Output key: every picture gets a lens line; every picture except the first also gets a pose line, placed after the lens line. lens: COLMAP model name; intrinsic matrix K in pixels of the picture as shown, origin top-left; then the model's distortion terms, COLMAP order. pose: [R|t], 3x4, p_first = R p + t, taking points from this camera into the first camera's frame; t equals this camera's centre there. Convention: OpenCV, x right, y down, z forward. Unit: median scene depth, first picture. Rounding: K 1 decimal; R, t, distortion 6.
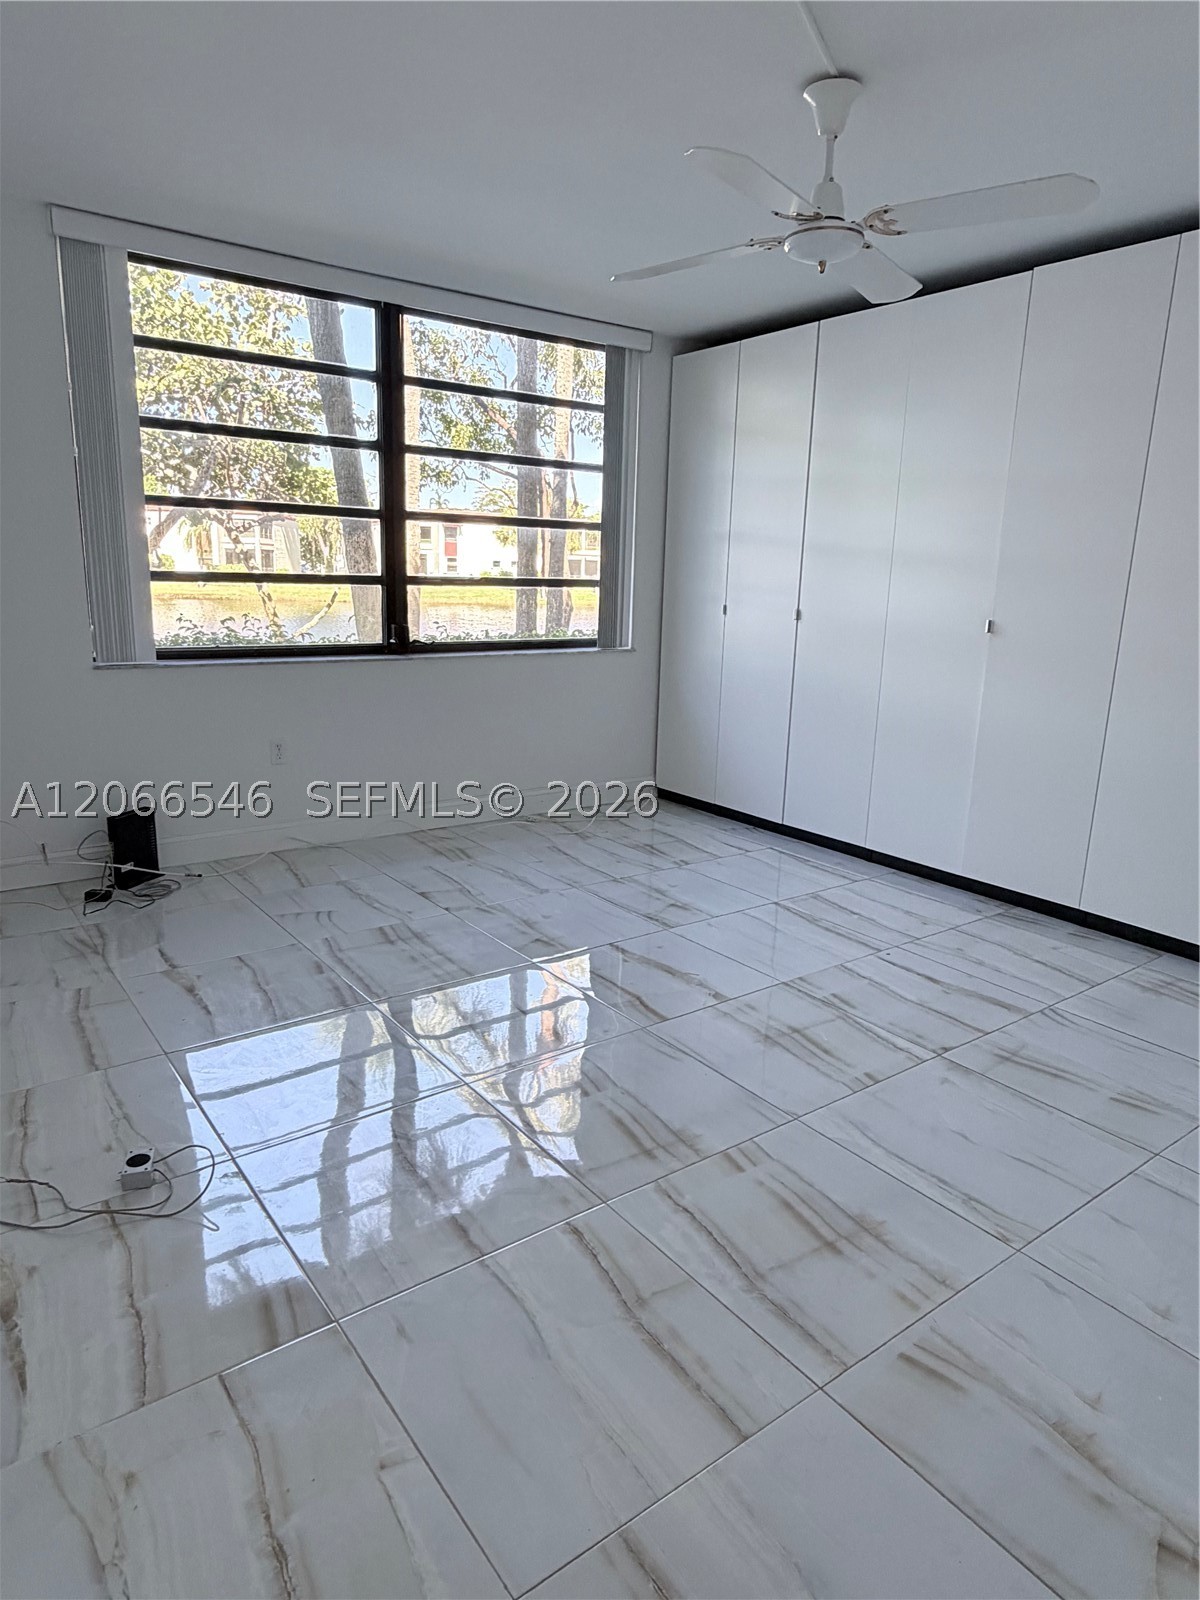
lens RADIAL K [[998.0, 0, 603.1], [0, 998.0, 779.2], [0, 0, 1]] dist [0.029285, -0.001991]
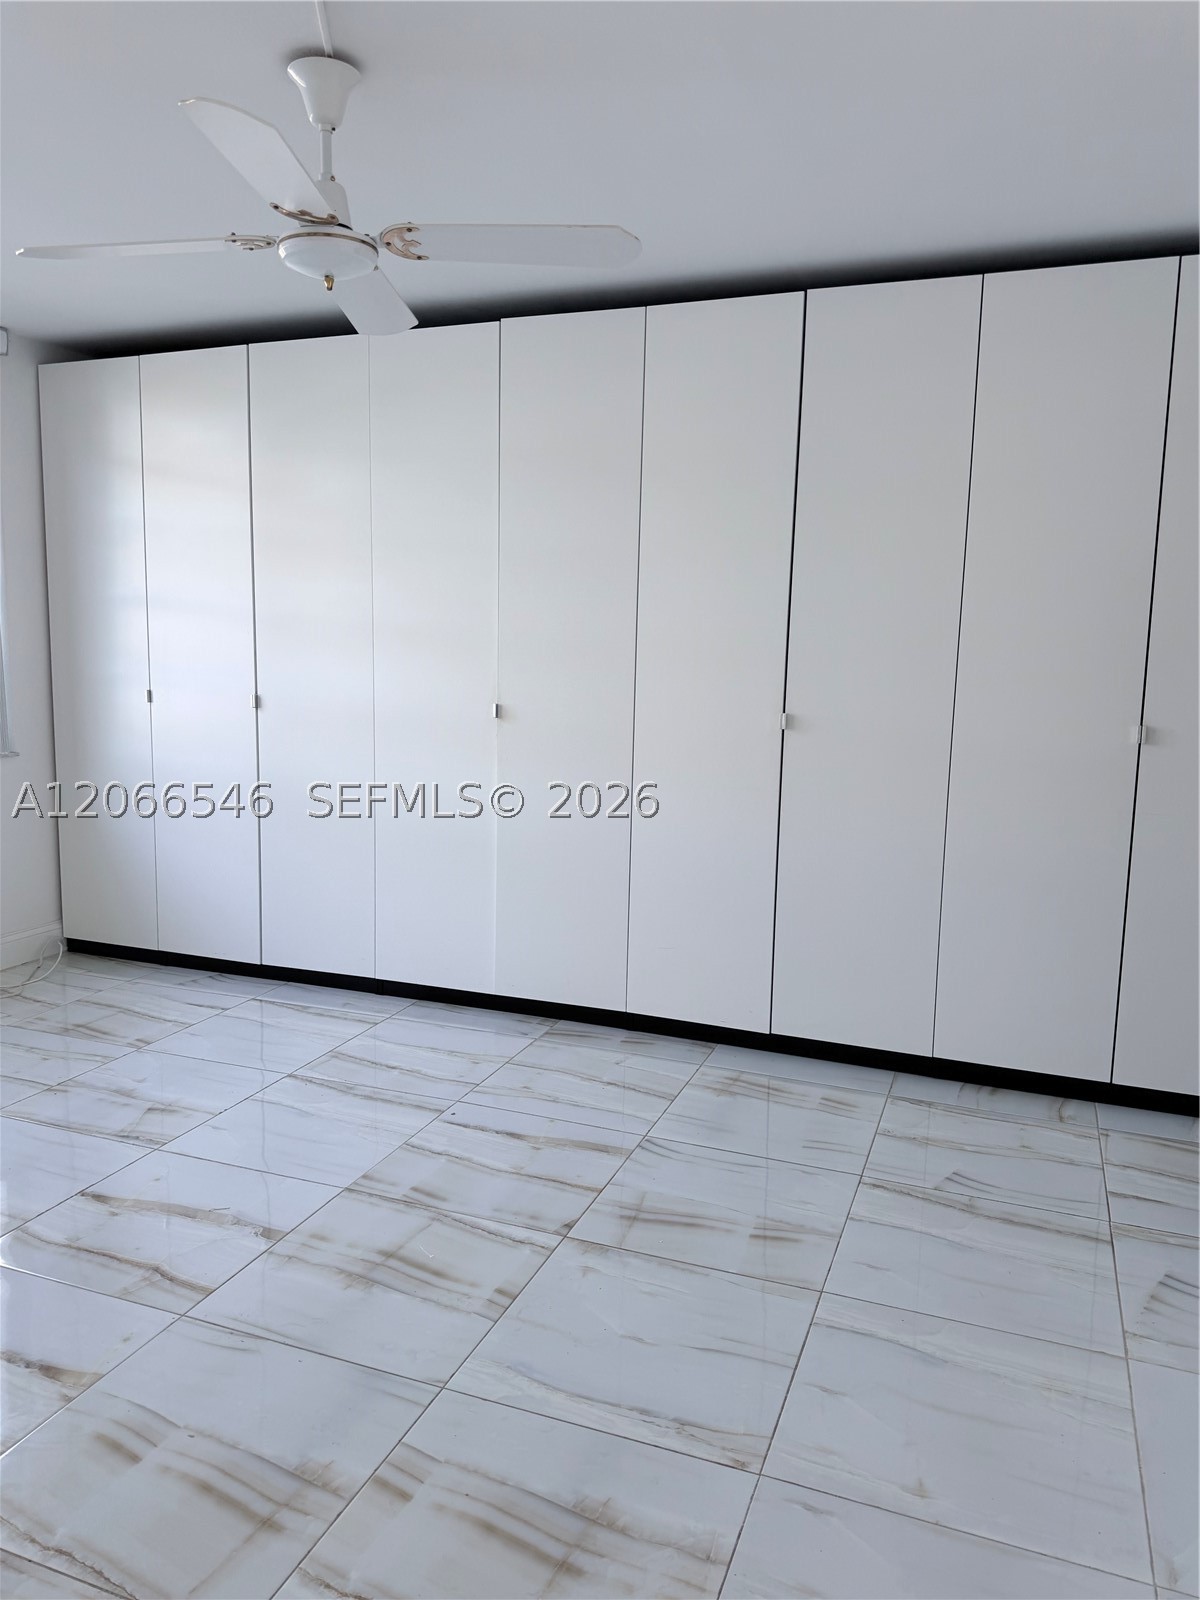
lens RADIAL K [[1150.3, 0, 600.0], [0, 1150.3, 800.0], [0, 0, 1]] dist [0.063883, -0.086206]
pose [[0.849317, -0.087555, 0.520571, -0.091510], [0.117609, 0.992748, -0.024910, -0.047216], [-0.514615, 0.082380, 0.853455, 0.117955]]
